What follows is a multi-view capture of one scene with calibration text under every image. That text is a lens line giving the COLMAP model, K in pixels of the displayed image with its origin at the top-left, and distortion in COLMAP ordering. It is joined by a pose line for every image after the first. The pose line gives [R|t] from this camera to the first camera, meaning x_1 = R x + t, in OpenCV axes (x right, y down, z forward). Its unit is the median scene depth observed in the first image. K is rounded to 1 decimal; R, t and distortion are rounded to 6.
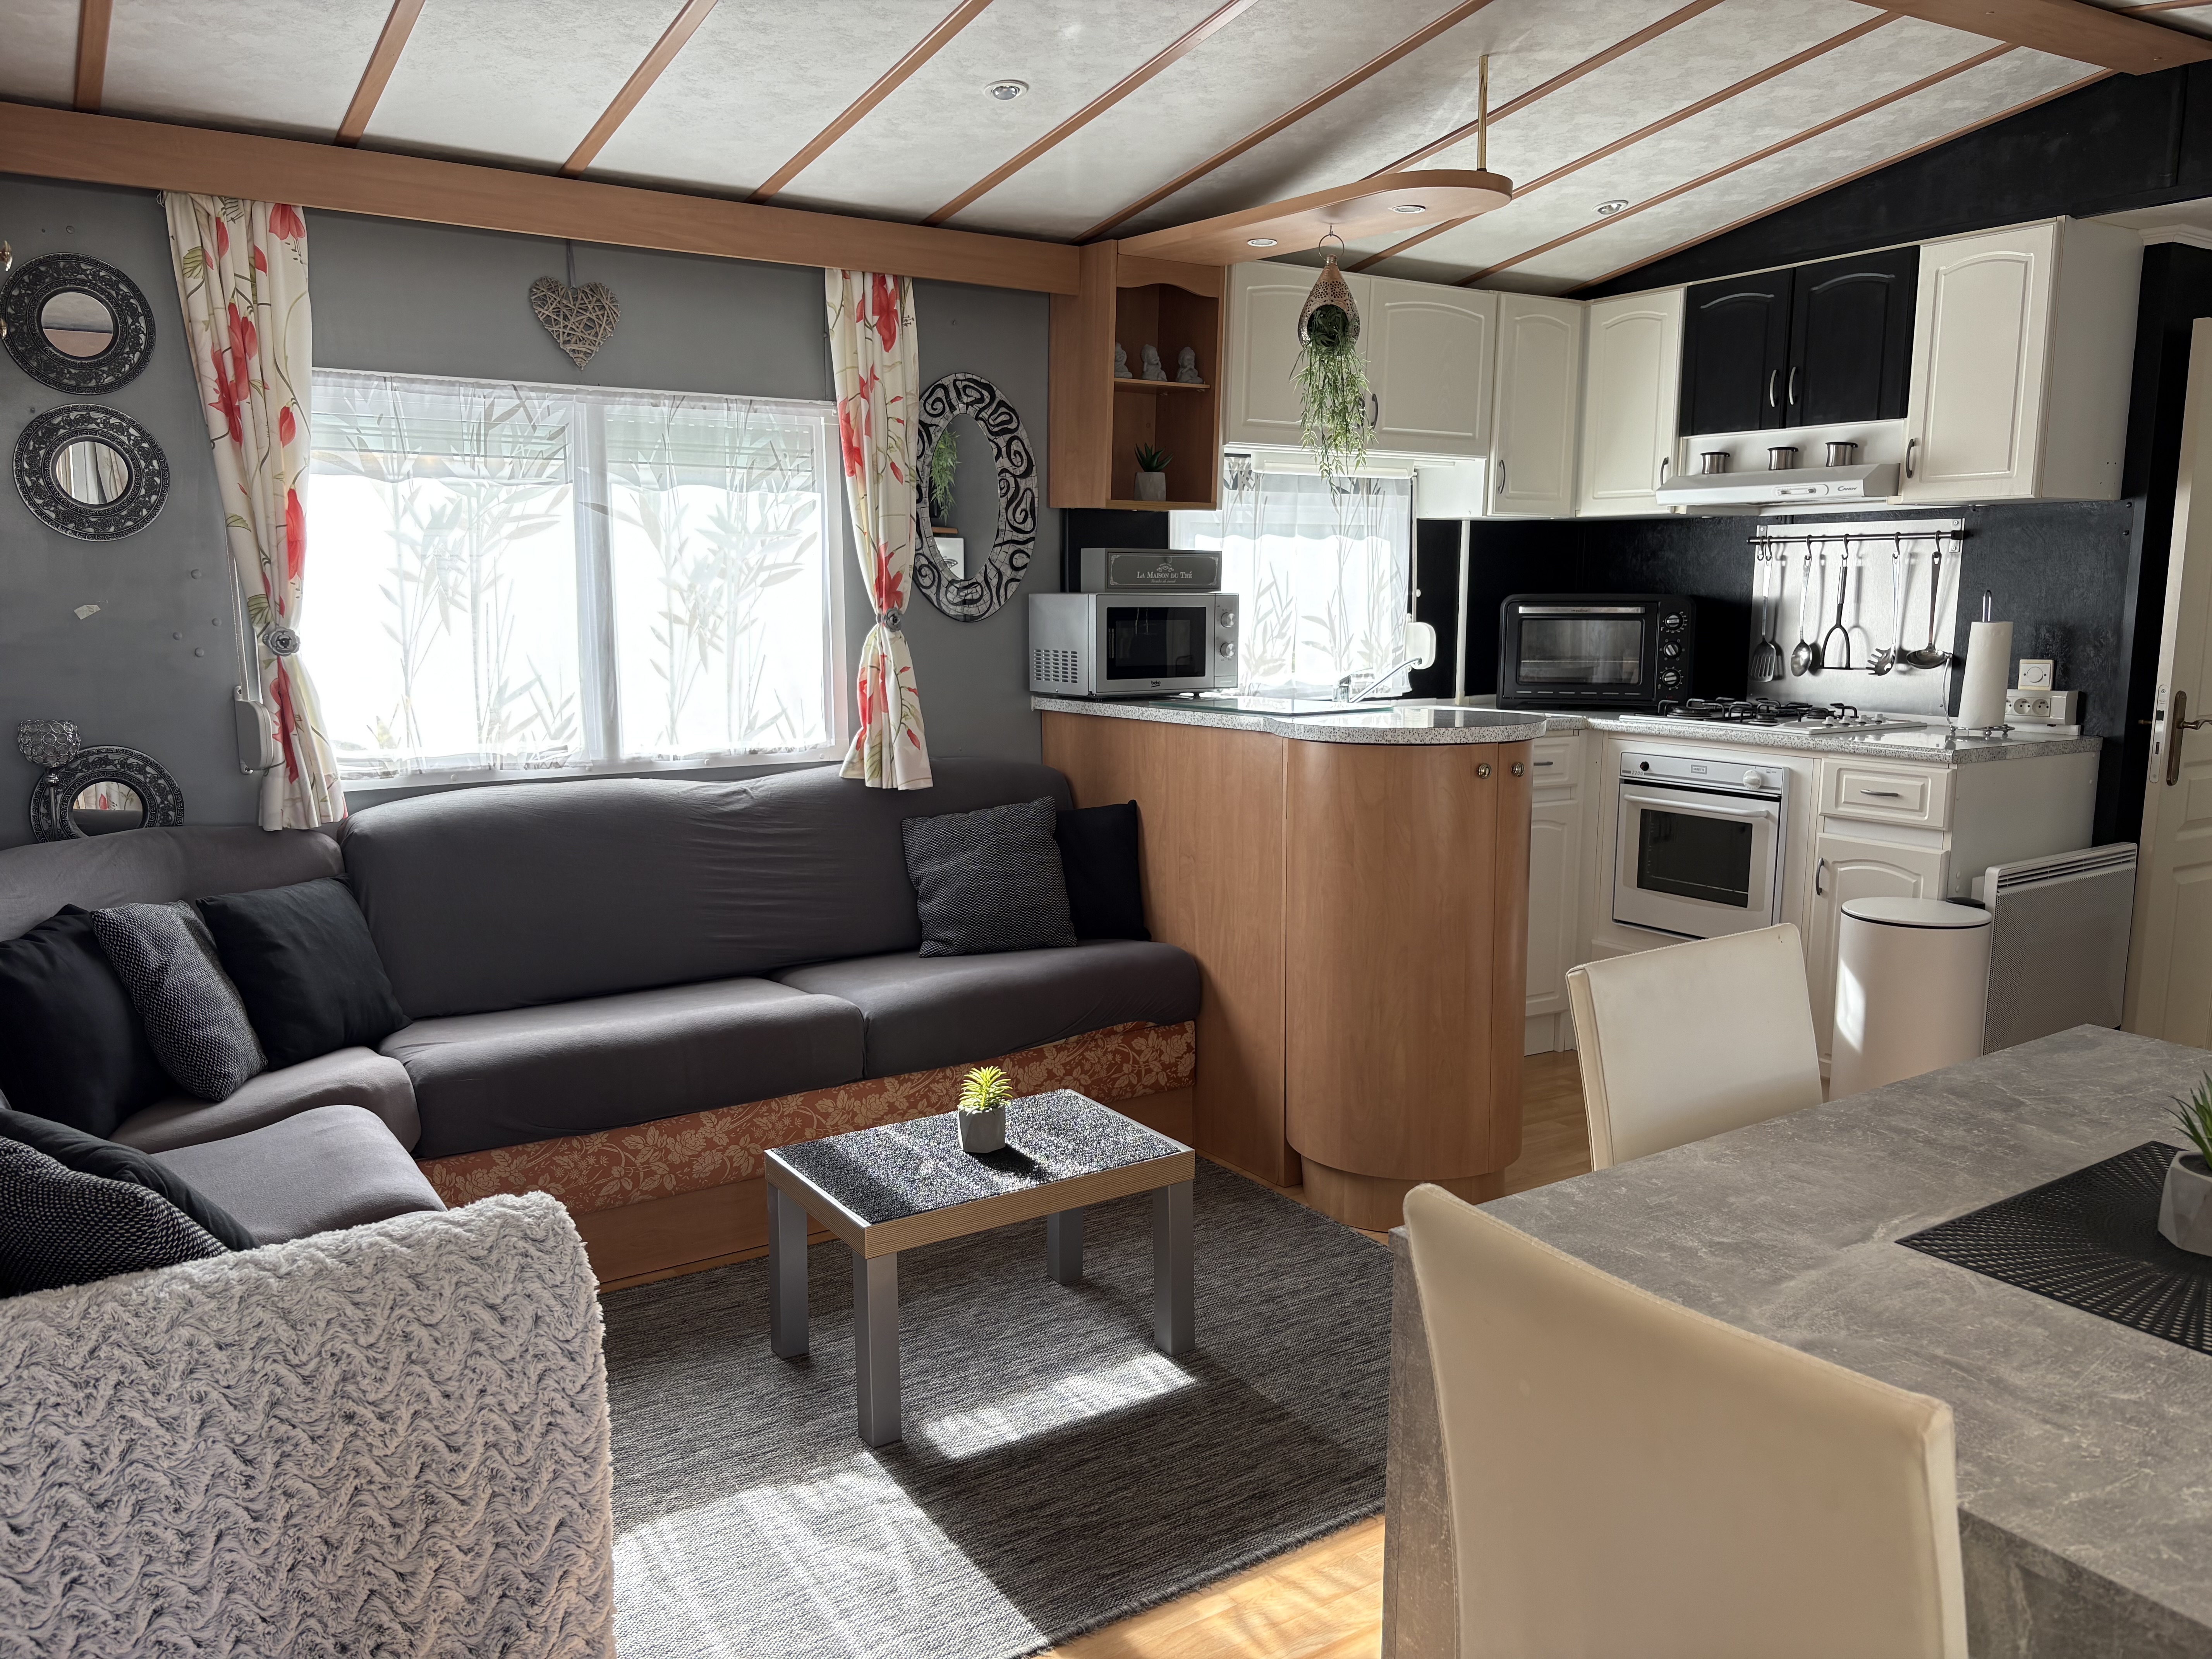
lens RADIAL K [[1671.3, 0, 1108.4], [0, 1671.3, 831.1], [0, 0, 1]] dist [0.016759, -0.013984]
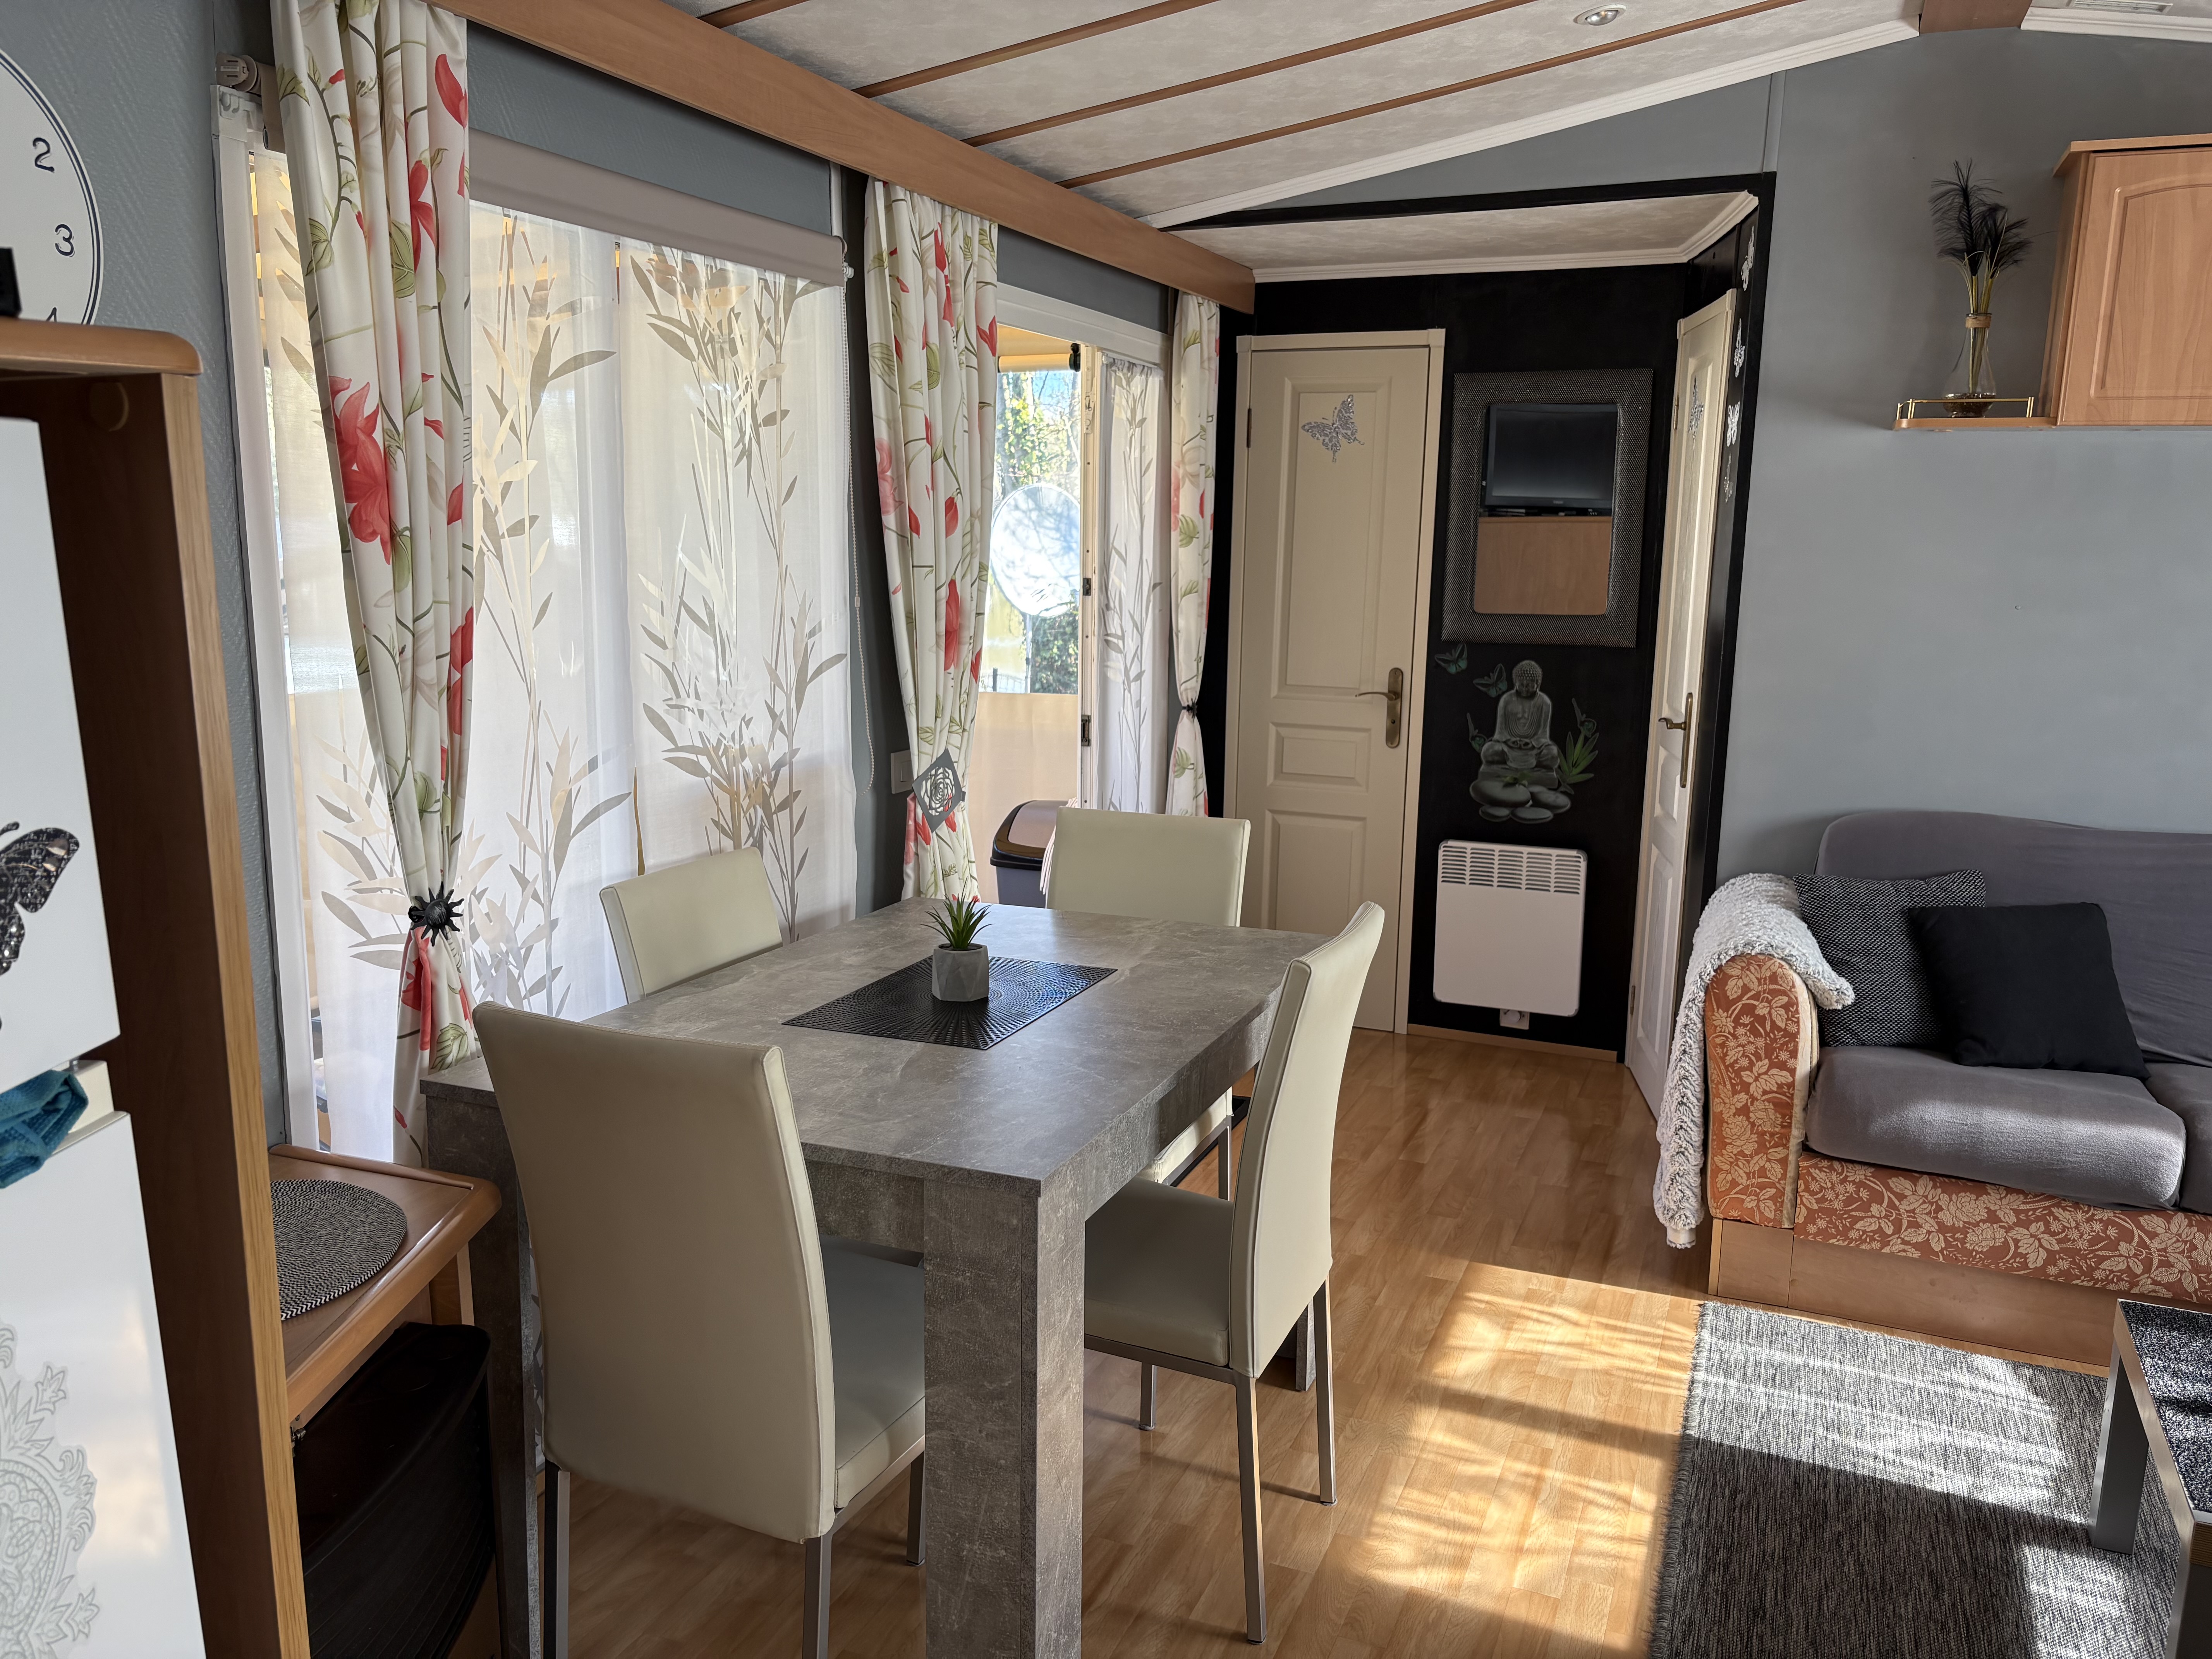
lens RADIAL K [[1671.3, 0, 1107.0], [0, 1671.3, 836.1], [0, 0, 1]] dist [0.016759, -0.013984]
pose [[-0.834748, 0.085627, -0.543934, 0.885068], [-0.092760, 0.951849, 0.292197, -0.254403], [0.542763, 0.294366, -0.786611, 1.449775]]
